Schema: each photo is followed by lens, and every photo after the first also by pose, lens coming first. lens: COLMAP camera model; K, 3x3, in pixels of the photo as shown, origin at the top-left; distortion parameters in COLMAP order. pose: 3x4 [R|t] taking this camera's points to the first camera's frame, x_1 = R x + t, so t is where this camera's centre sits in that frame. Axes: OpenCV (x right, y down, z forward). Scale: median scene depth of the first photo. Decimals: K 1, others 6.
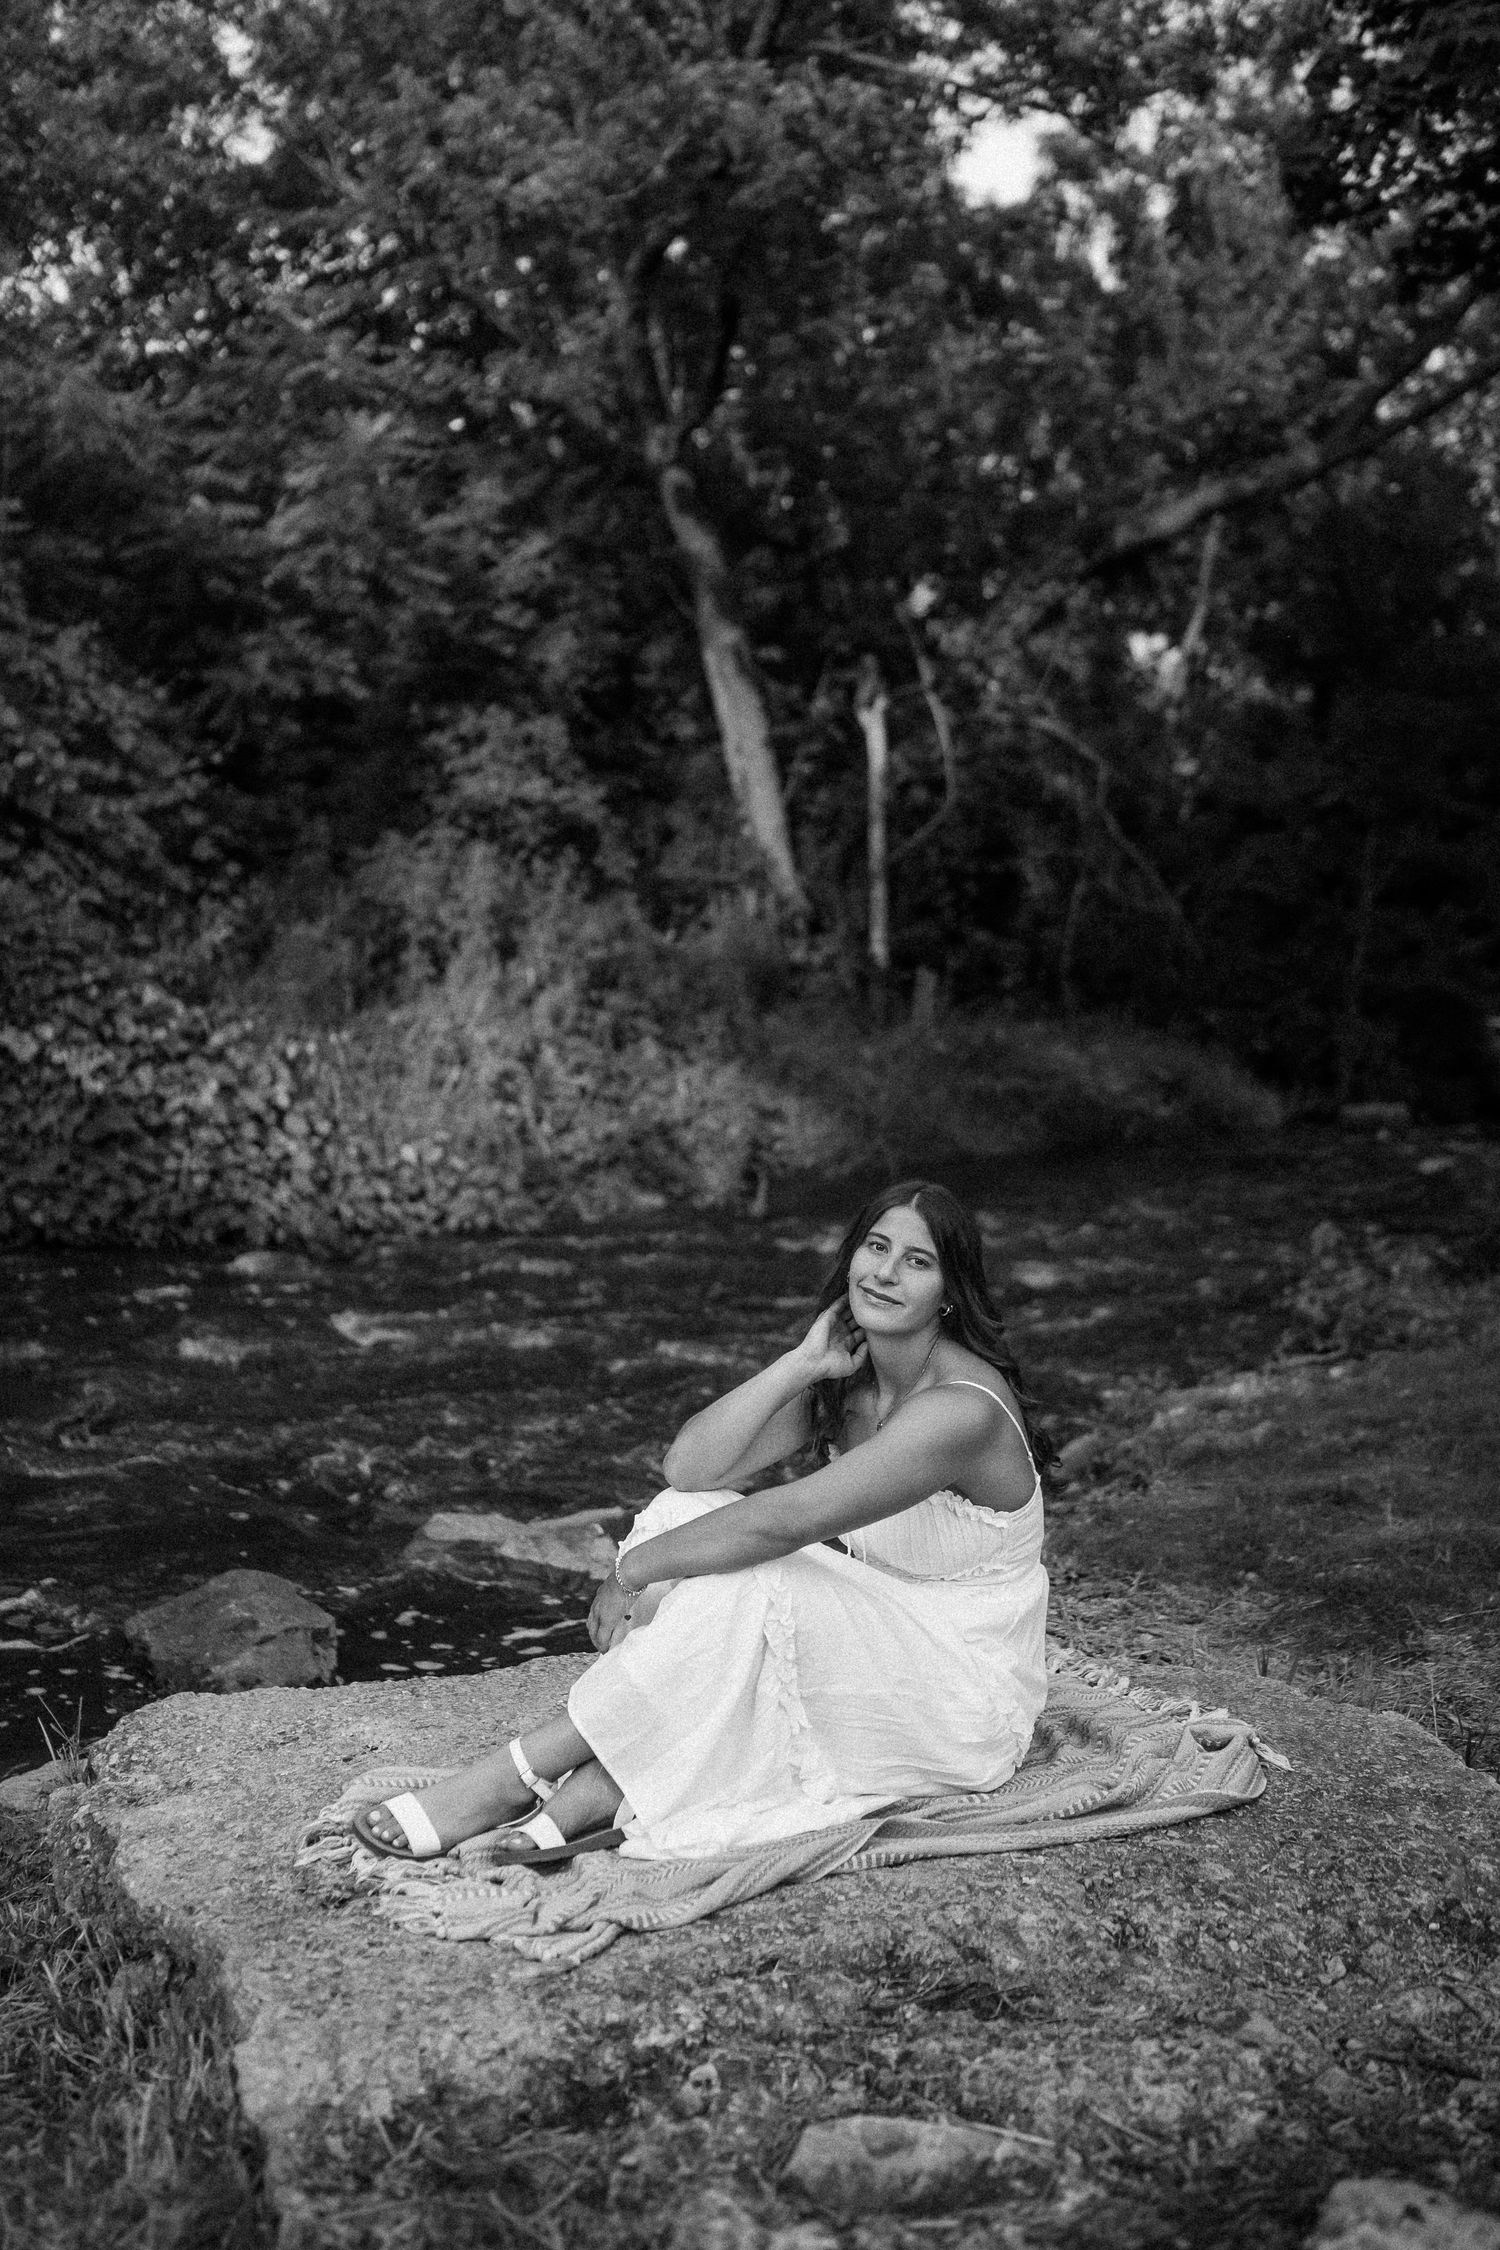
lens RADIAL K [[2226.2, 0, 739.2], [0, 2226.2, 1136.8], [0, 0, 1]] dist [0.001053, 0.000000]
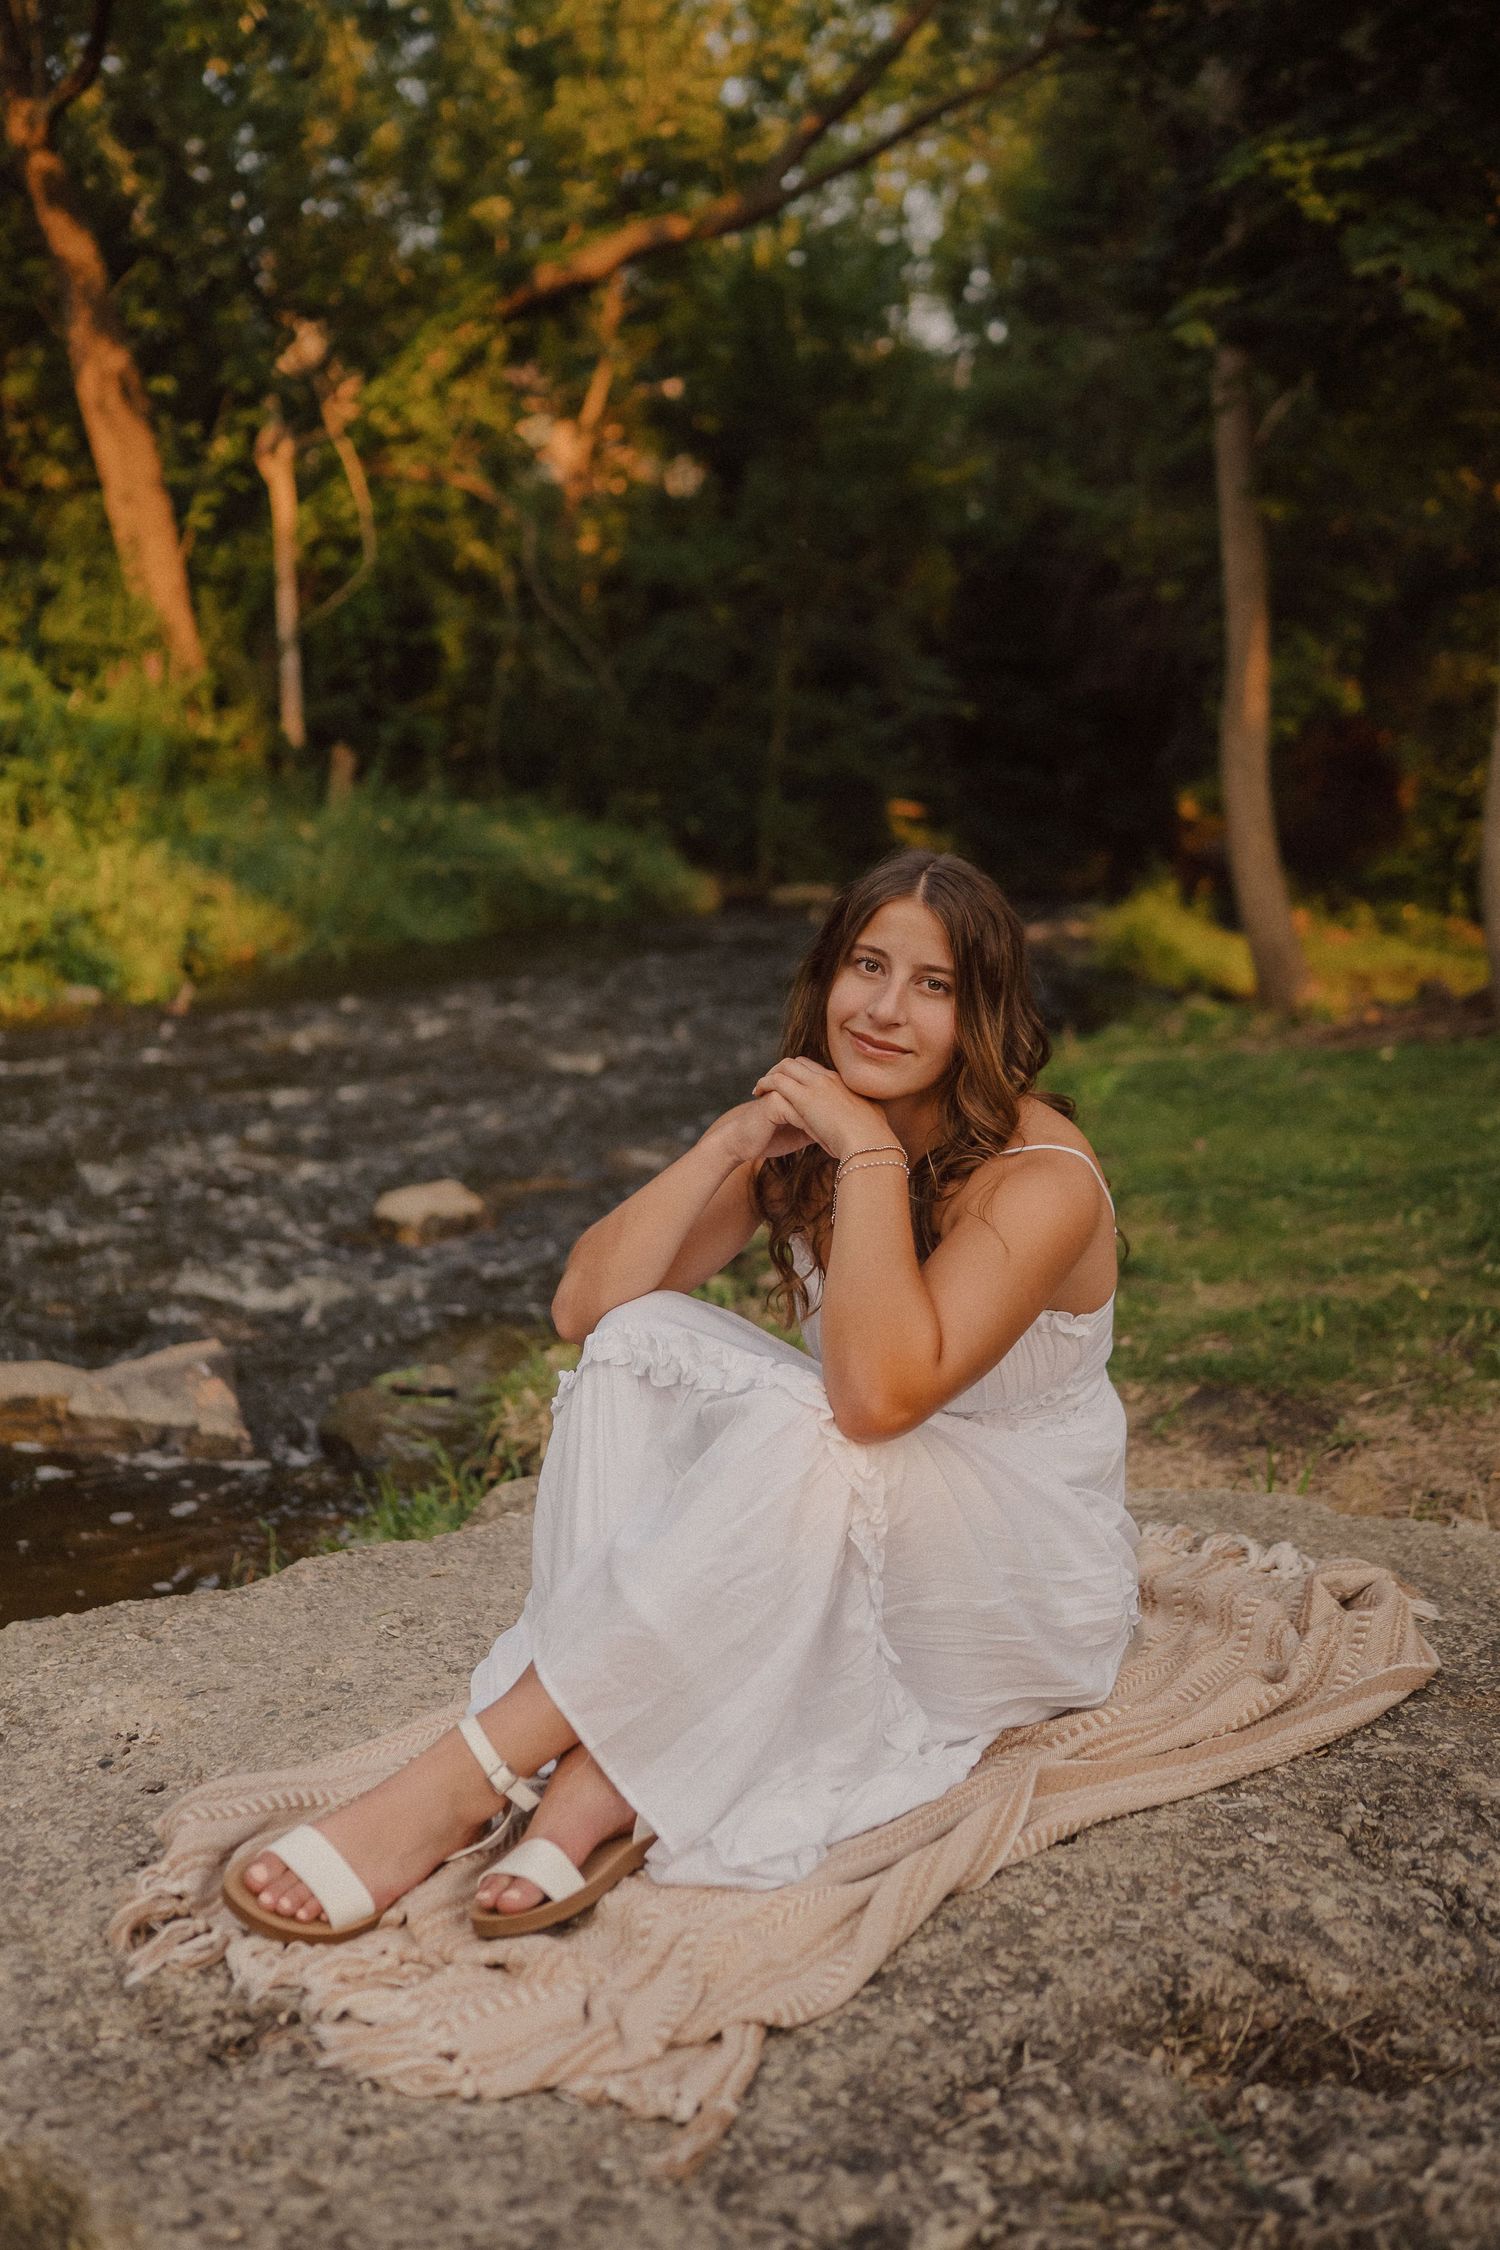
lens RADIAL K [[2226.2, 0, 789.8], [0, 2226.2, 1150.9], [0, 0, 1]] dist [0.001053, 0.000000]
pose [[0.954491, -0.049644, 0.294080, -0.037191], [0.021693, 0.994993, 0.097558, 0.010709], [-0.297450, -0.086738, 0.950789, 0.078598]]
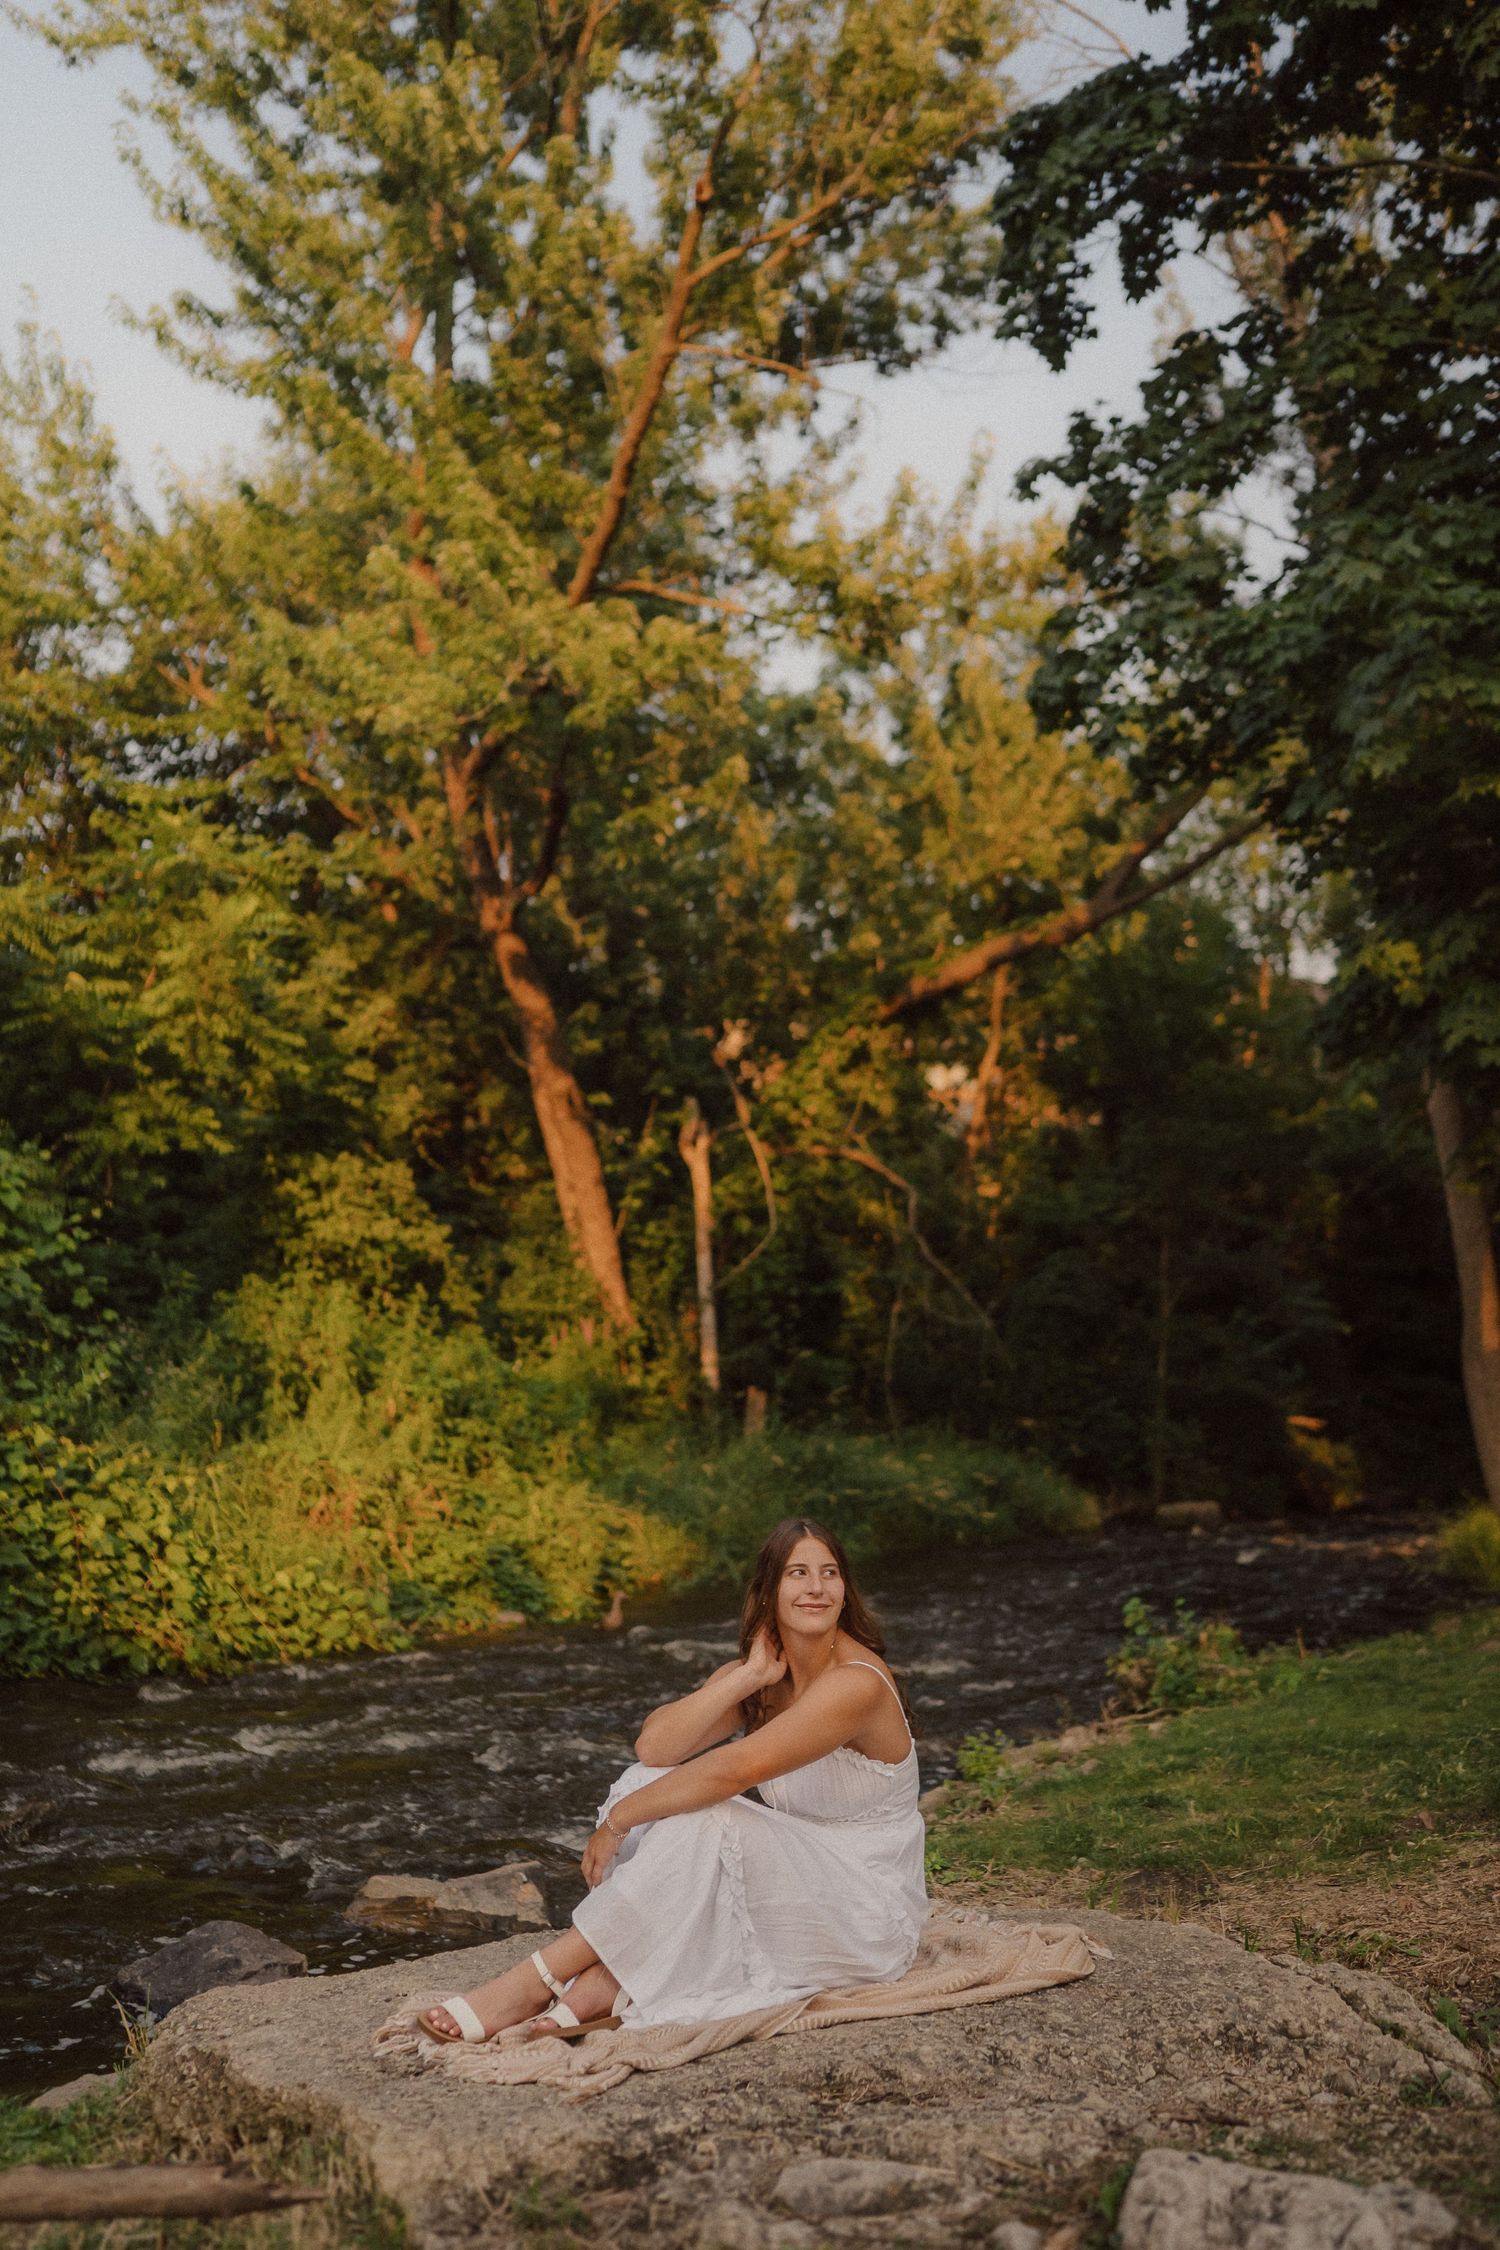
lens RADIAL K [[2226.2, 0, 745.7], [0, 2226.2, 1129.1], [0, 0, 1]] dist [0.001053, 0.000000]
pose [[0.995853, -0.026797, 0.086938, -0.015326], [0.043143, 0.980447, -0.191996, 0.009741], [-0.080093, 0.194951, 0.977537, -0.079952]]
